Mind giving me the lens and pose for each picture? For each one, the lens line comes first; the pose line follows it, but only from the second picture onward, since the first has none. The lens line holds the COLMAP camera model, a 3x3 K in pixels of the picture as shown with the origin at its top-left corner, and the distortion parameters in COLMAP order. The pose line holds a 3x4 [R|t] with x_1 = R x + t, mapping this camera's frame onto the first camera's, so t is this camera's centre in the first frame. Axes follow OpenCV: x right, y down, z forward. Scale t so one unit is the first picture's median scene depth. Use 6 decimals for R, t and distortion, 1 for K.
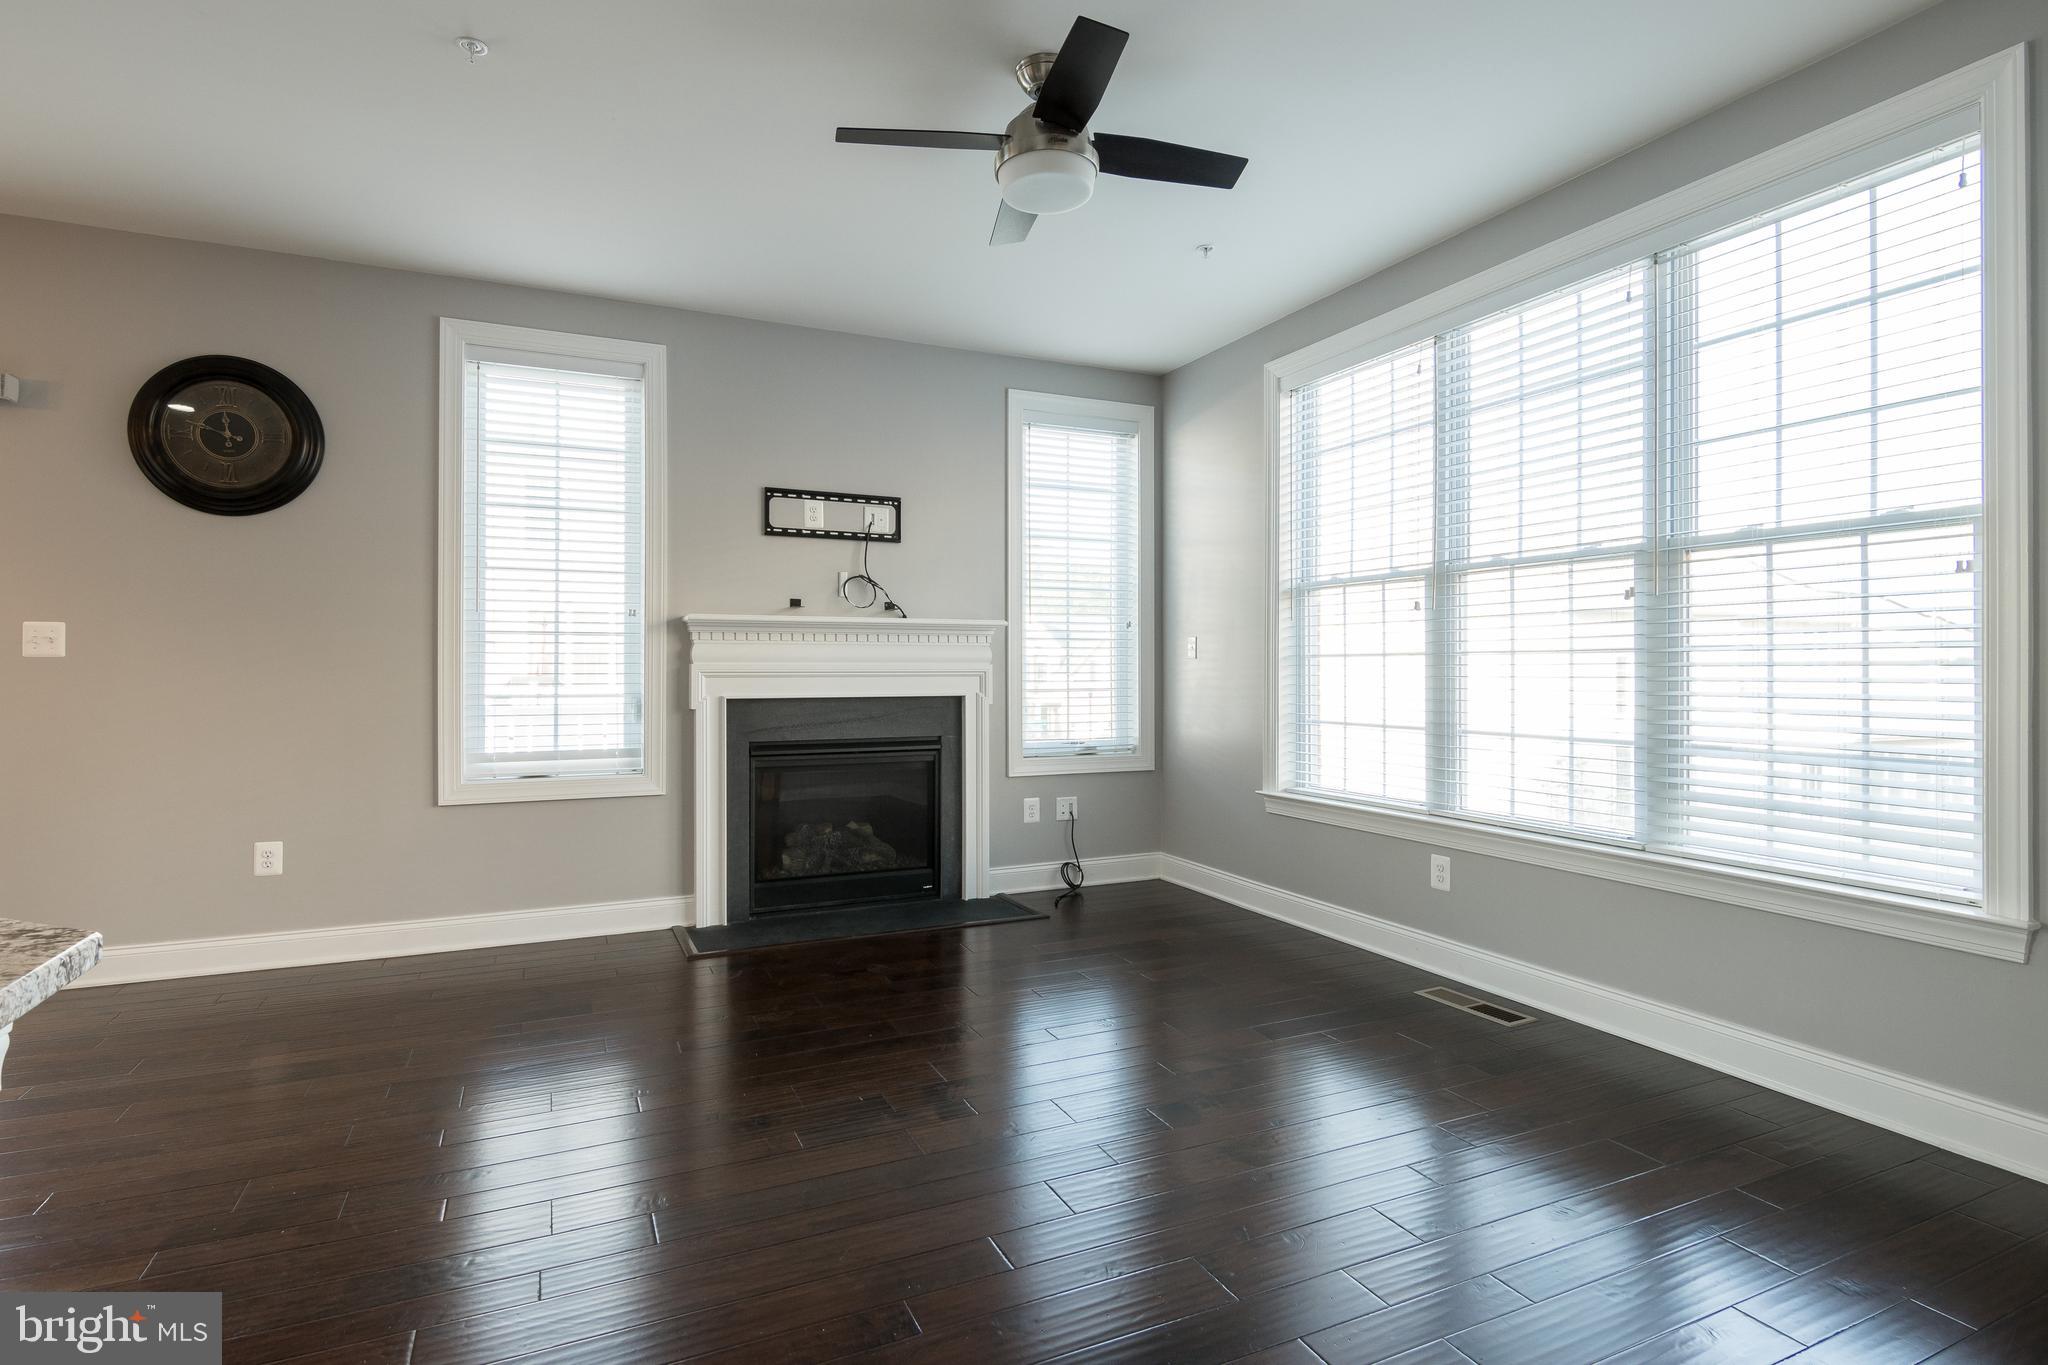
lens RADIAL K [[1049.9, 0, 1017.0], [0, 1049.9, 664.9], [0, 0, 1]] dist [0.022219, -0.009635]
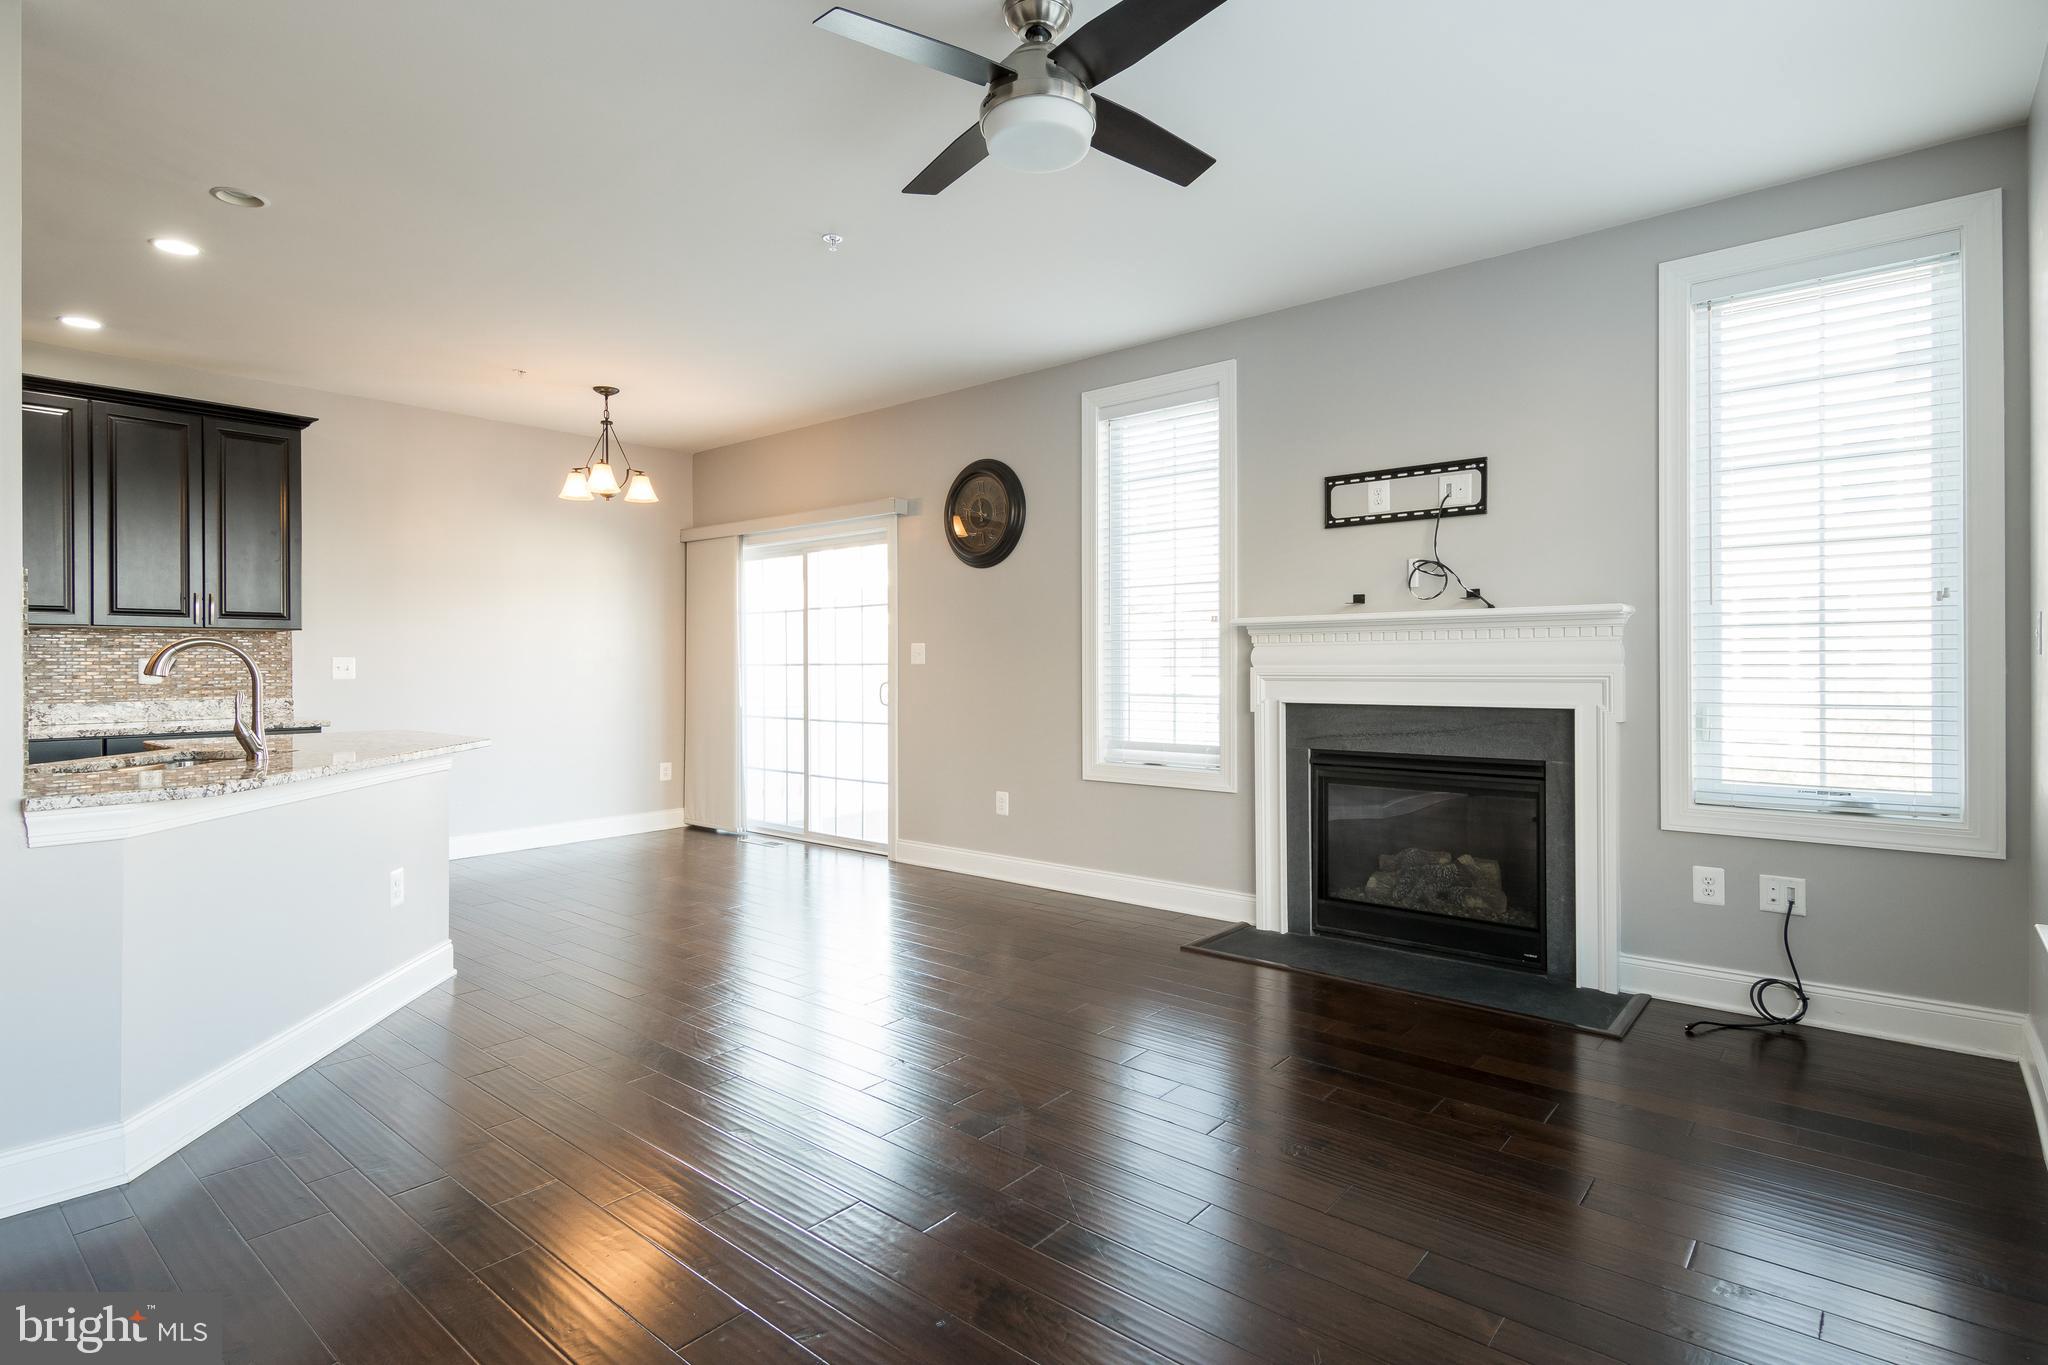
lens RADIAL K [[1049.9, 0, 1021.8], [0, 1049.9, 669.1], [0, 0, 1]] dist [0.022219, -0.009635]
pose [[0.406337, 0.001501, -0.913722, 0.494451], [0.006902, 0.999965, 0.004713, -0.004864], [0.913697, -0.008222, 0.406312, 0.366373]]
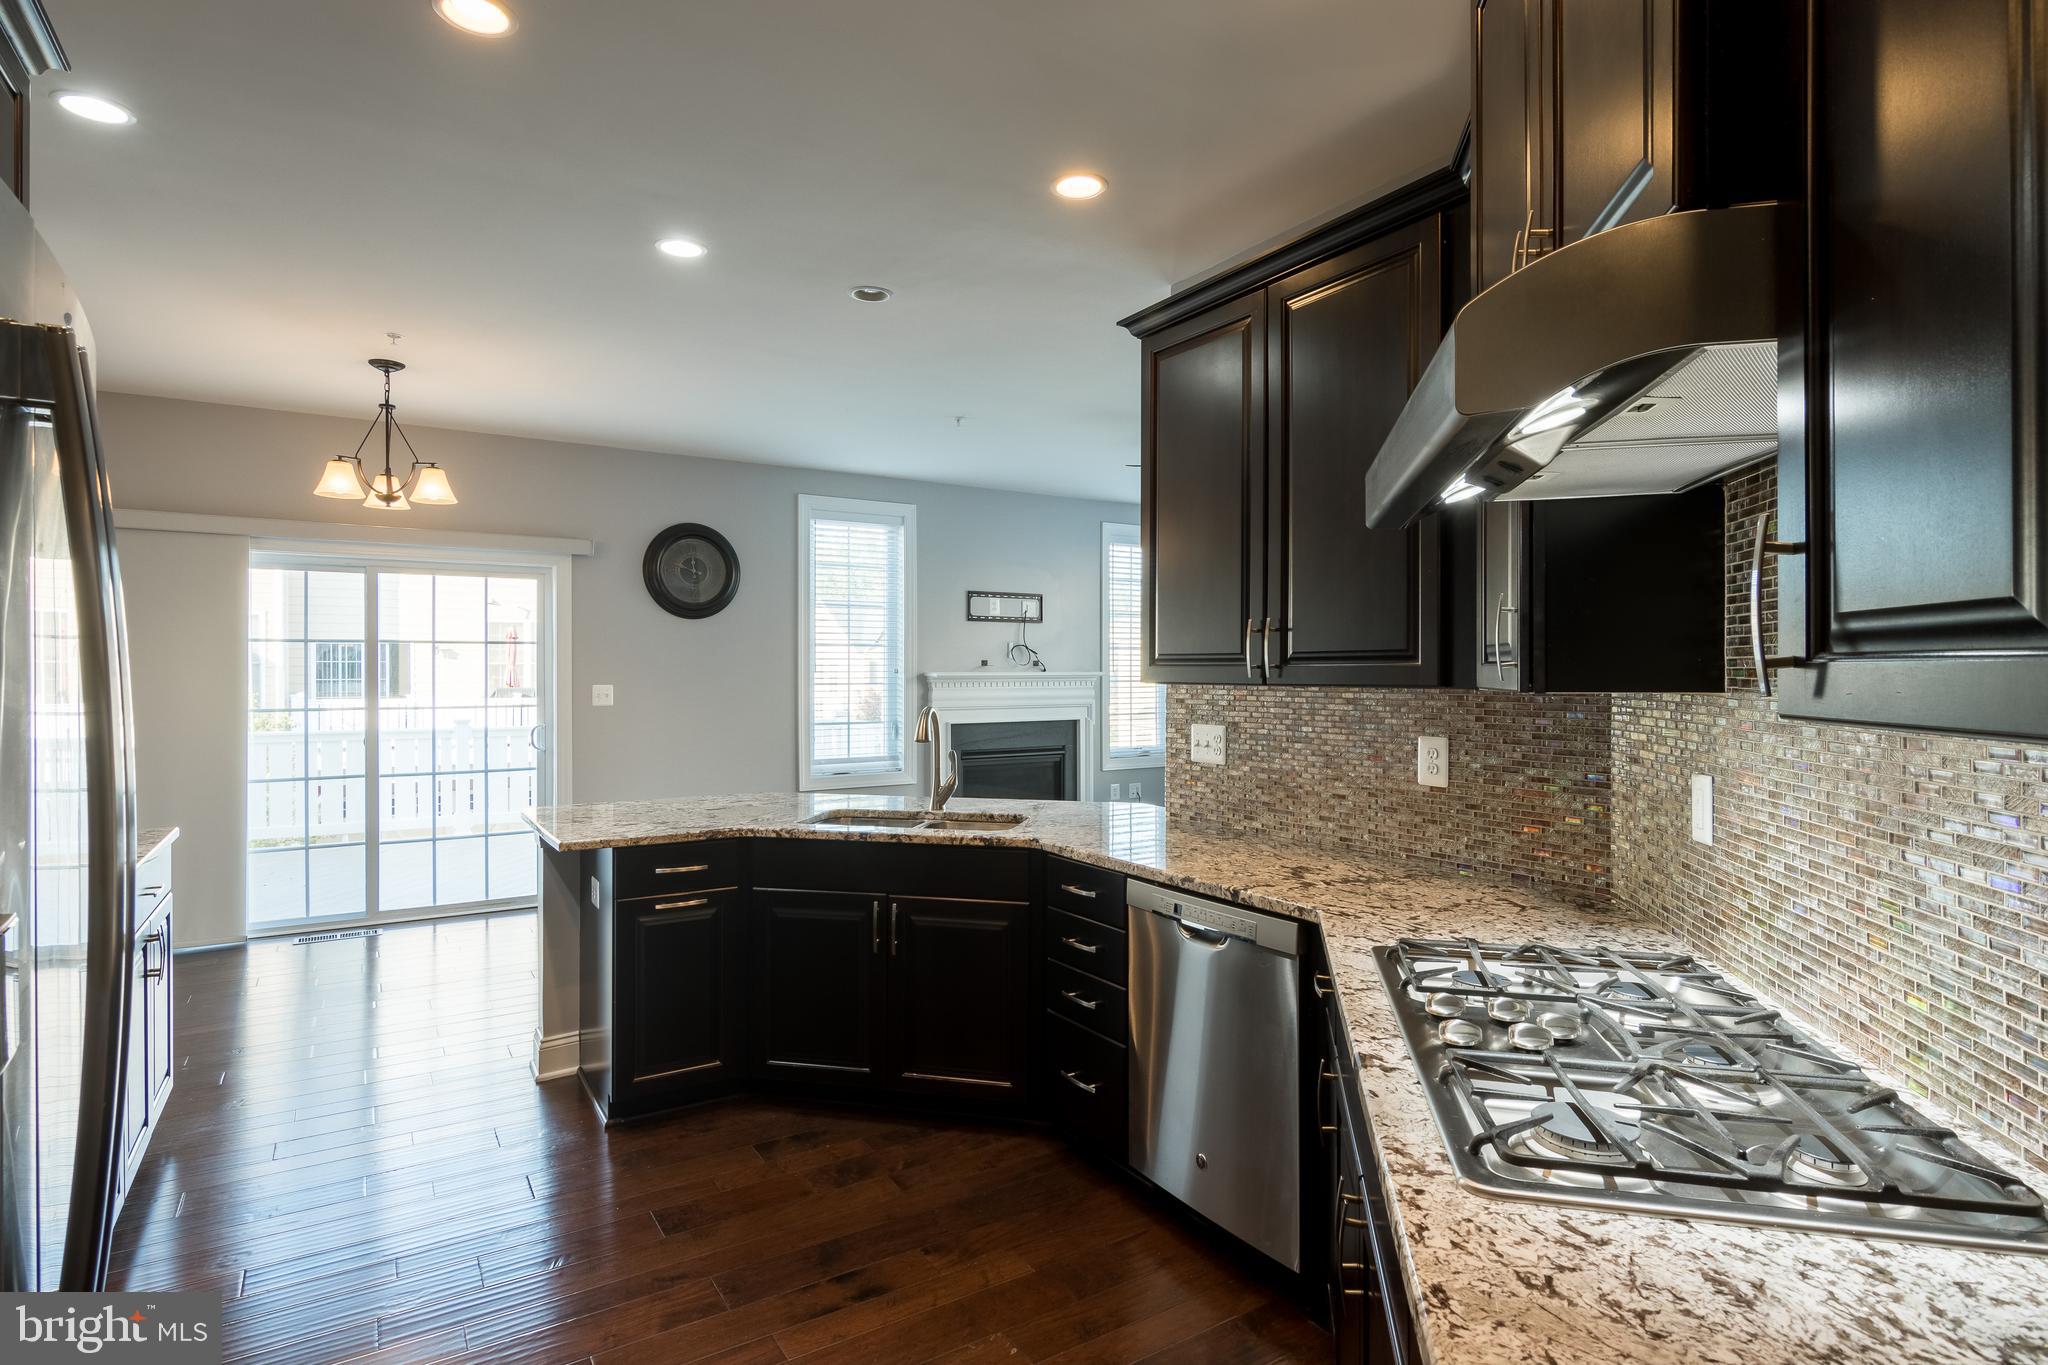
lens RADIAL K [[1049.9, 0, 1025.2], [0, 1049.9, 675.5], [0, 0, 1]] dist [0.022219, -0.009635]
pose [[0.990802, 0.000135, 0.135323, -0.362826], [-0.001747, 0.999929, 0.011793, -0.058318], [-0.135311, -0.011921, 0.990731, -0.578472]]
